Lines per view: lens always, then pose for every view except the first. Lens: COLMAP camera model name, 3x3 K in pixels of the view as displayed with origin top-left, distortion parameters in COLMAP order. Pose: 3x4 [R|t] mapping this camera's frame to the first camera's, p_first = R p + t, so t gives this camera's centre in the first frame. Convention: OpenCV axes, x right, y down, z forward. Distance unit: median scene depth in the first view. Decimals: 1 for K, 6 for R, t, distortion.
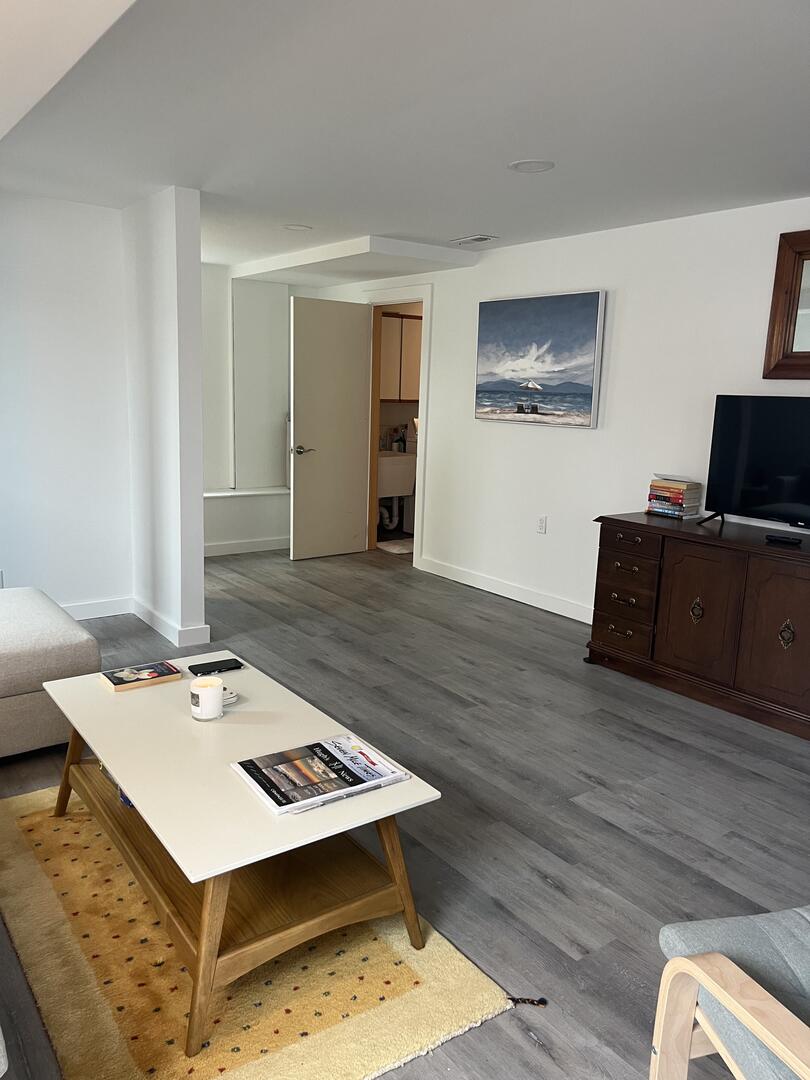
lens RADIAL K [[823.1, 0, 405.0], [0, 823.1, 540.0], [0, 0, 1]] dist [0.033612, -0.006115]
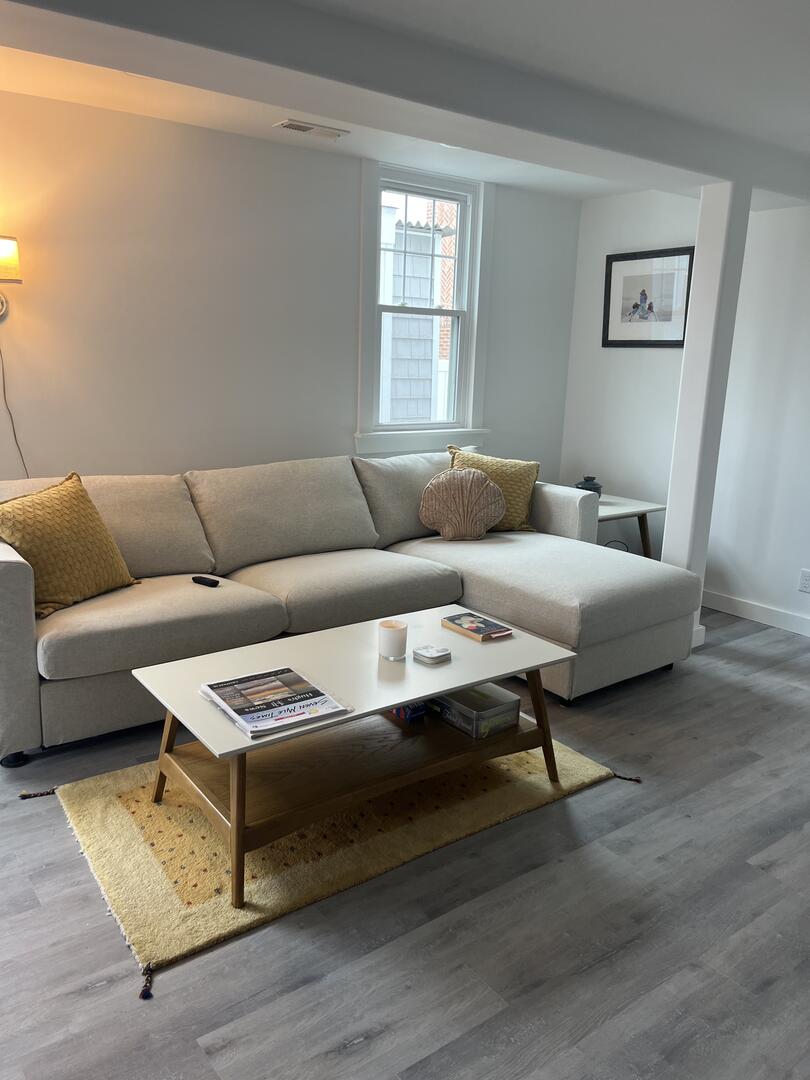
lens RADIAL K [[812.2, 0, 400.7], [0, 812.2, 553.0], [0, 0, 1]] dist [0.079241, -0.115832]
pose [[0.005474, 0.213608, -0.976904, 0.799730], [-0.216502, 0.954001, 0.207387, -0.146099], [0.976267, 0.210367, 0.051469, 0.938300]]
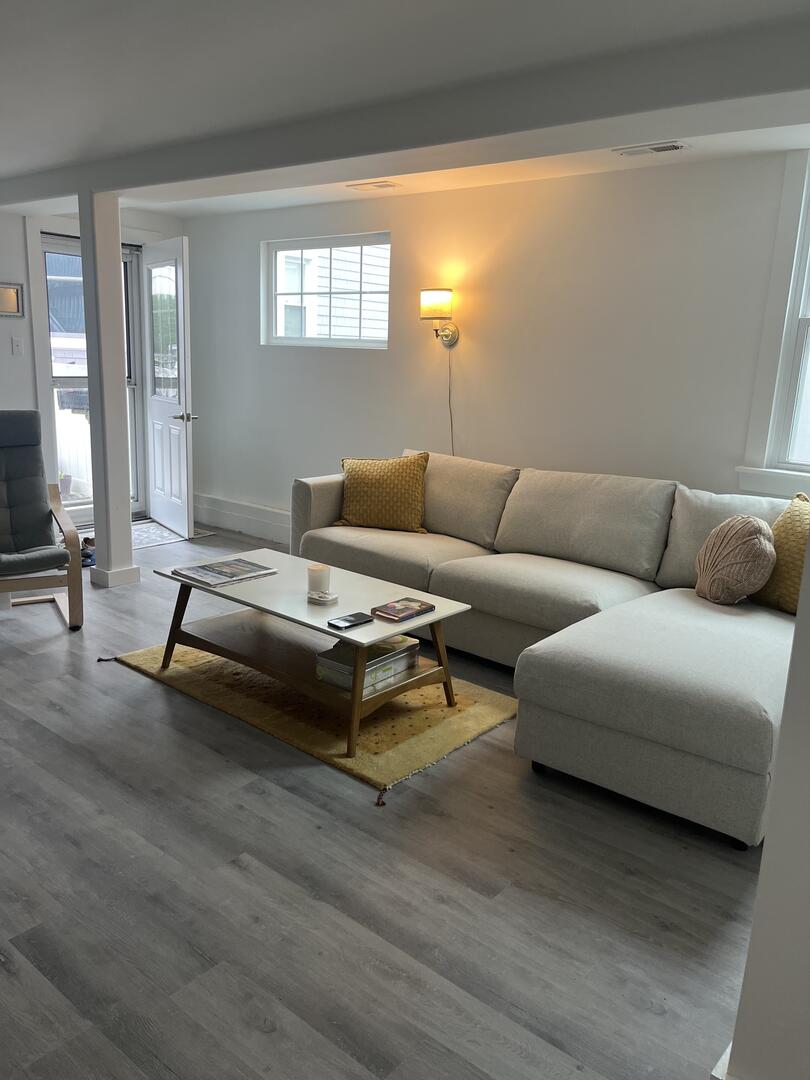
lens RADIAL K [[823.1, 0, 405.0], [0, 823.1, 540.0], [0, 0, 1]] dist [0.033612, -0.006115]
pose [[-0.968830, -0.013606, -0.247353, -0.034969], [-0.113030, 0.912778, 0.392506, -0.438097], [0.220438, 0.408230, -0.885864, 2.265871]]
